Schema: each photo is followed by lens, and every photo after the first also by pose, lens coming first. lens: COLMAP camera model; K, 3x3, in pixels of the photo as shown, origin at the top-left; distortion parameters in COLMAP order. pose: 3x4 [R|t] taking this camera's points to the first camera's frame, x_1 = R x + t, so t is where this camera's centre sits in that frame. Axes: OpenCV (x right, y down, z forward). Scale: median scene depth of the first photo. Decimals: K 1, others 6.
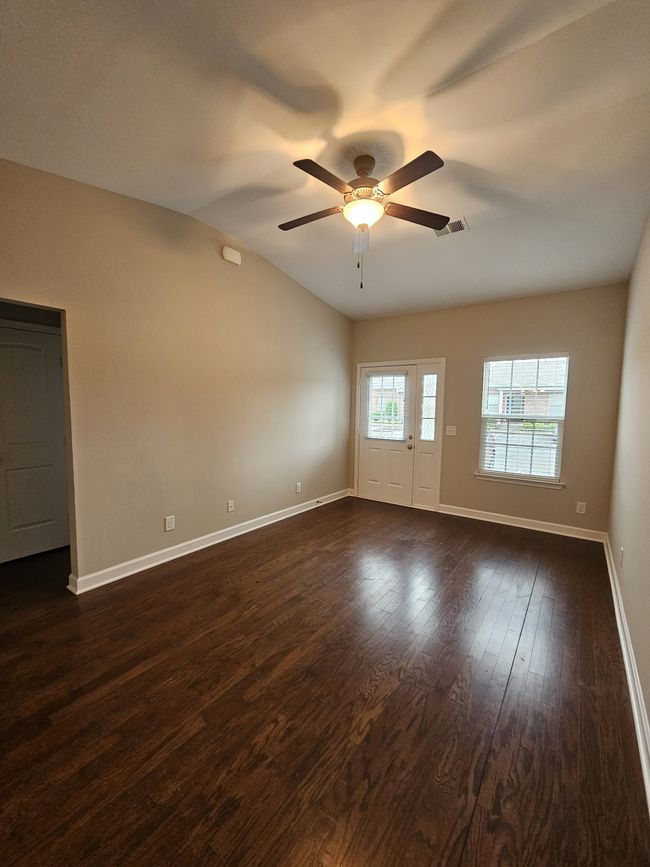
lens RADIAL K [[353.5, 0, 326.2], [0, 353.5, 435.4], [0, 0, 1]] dist [-0.003016, 0.000087]
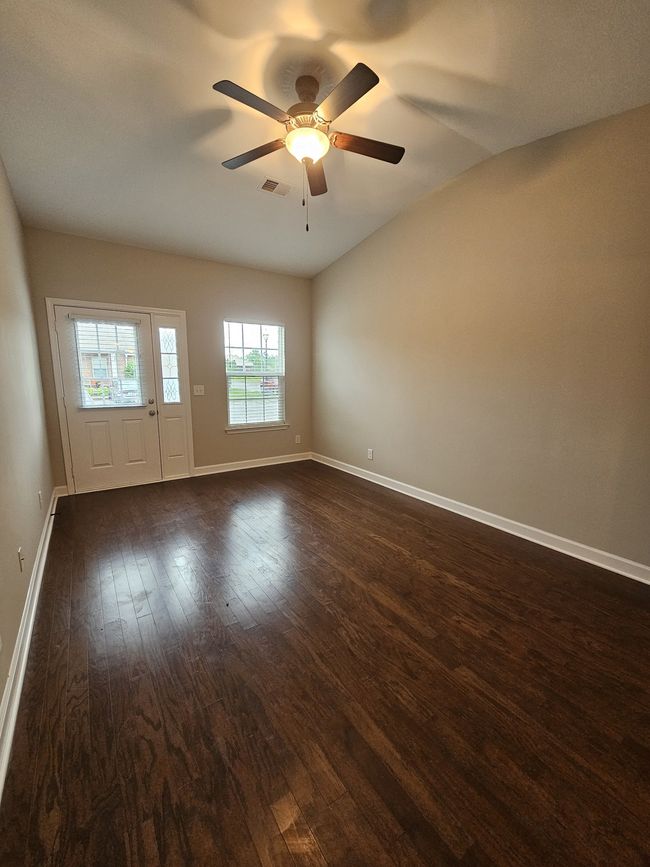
lens RADIAL K [[353.5, 0, 326.2], [0, 353.5, 435.4], [0, 0, 1]] dist [-0.003016, 0.000087]
pose [[0.346286, -0.170129, 0.922574, -0.524712], [0.078093, 0.985233, 0.152372, -0.013887], [-0.934873, 0.019282, 0.354458, 0.395834]]
